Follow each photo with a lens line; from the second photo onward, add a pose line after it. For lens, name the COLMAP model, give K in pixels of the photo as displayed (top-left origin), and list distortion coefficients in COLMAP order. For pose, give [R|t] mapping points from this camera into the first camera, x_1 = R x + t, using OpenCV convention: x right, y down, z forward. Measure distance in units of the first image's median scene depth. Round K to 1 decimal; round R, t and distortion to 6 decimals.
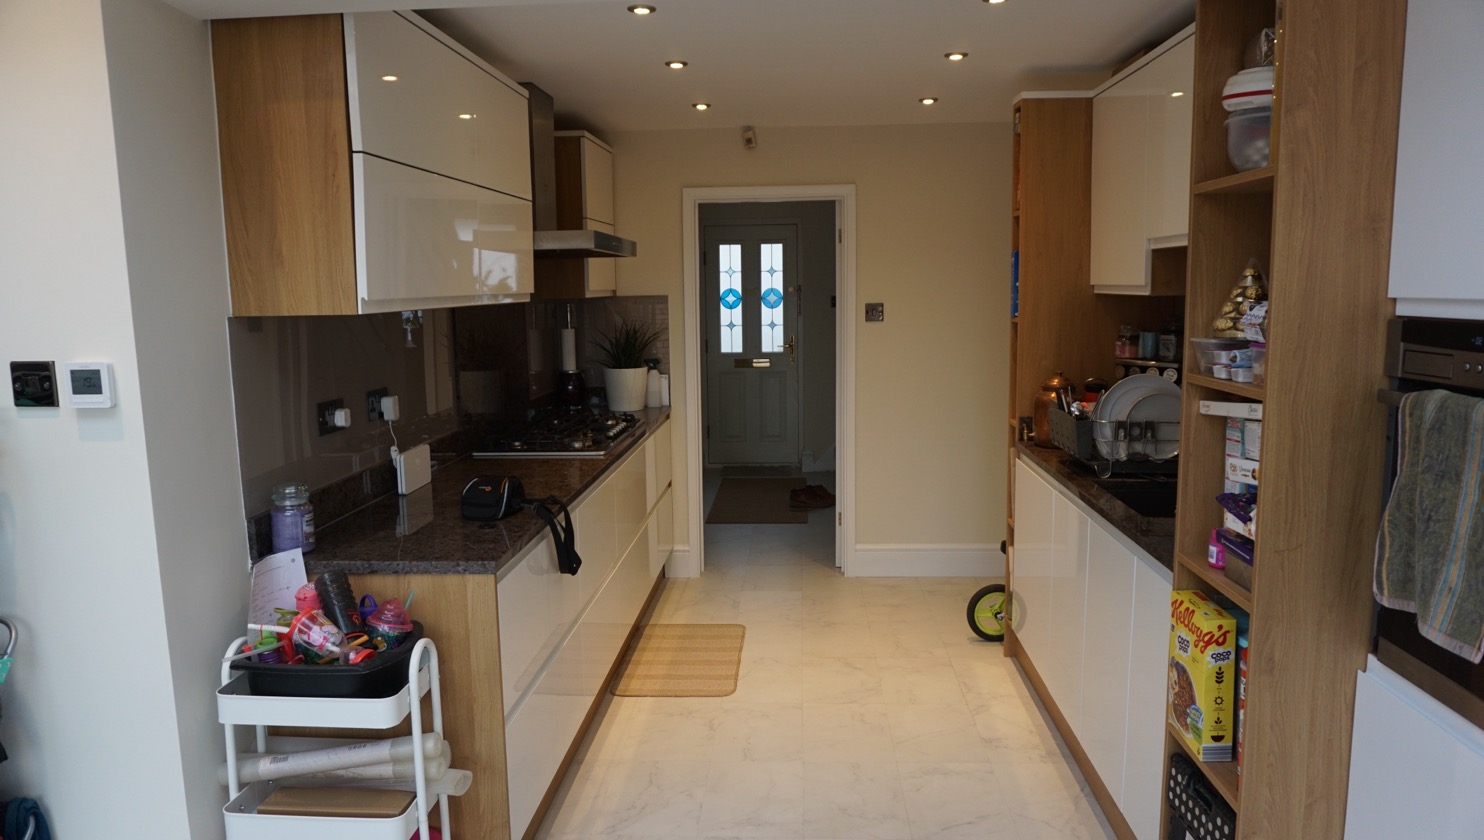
lens RADIAL K [[1002.5, 0, 742.0], [0, 1002.5, 420.0], [0, 0, 1]] dist [-0.001791, 0.001175]
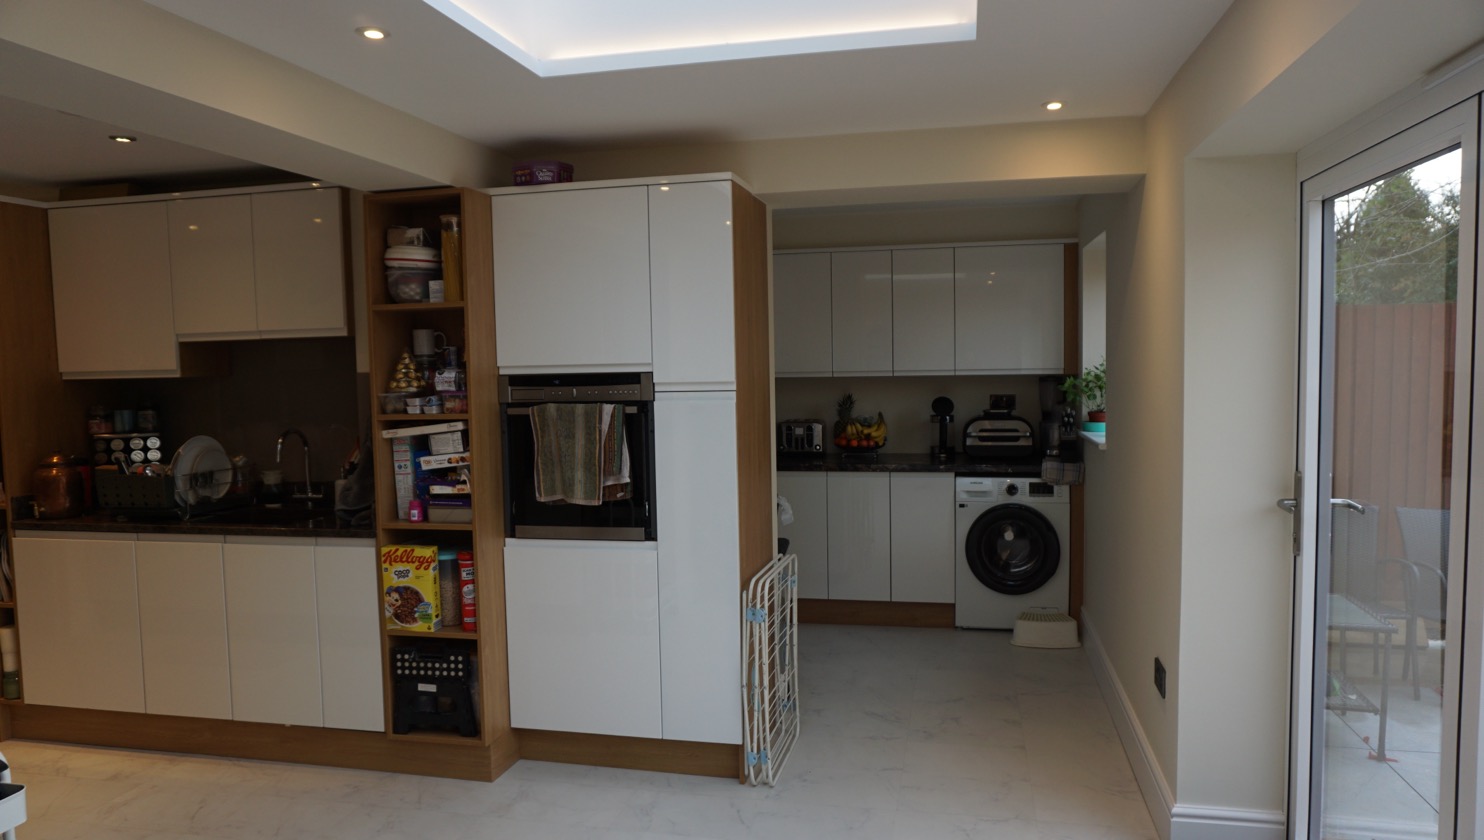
lens RADIAL K [[1002.5, 0, 742.0], [0, 1002.5, 420.0], [0, 0, 1]] dist [-0.001791, 0.001175]
pose [[0.169990, -0.059293, 0.983660, -1.101811], [0.155322, 0.987323, 0.032672, 0.001301], [-0.973128, 0.147230, 0.177045, 0.105210]]
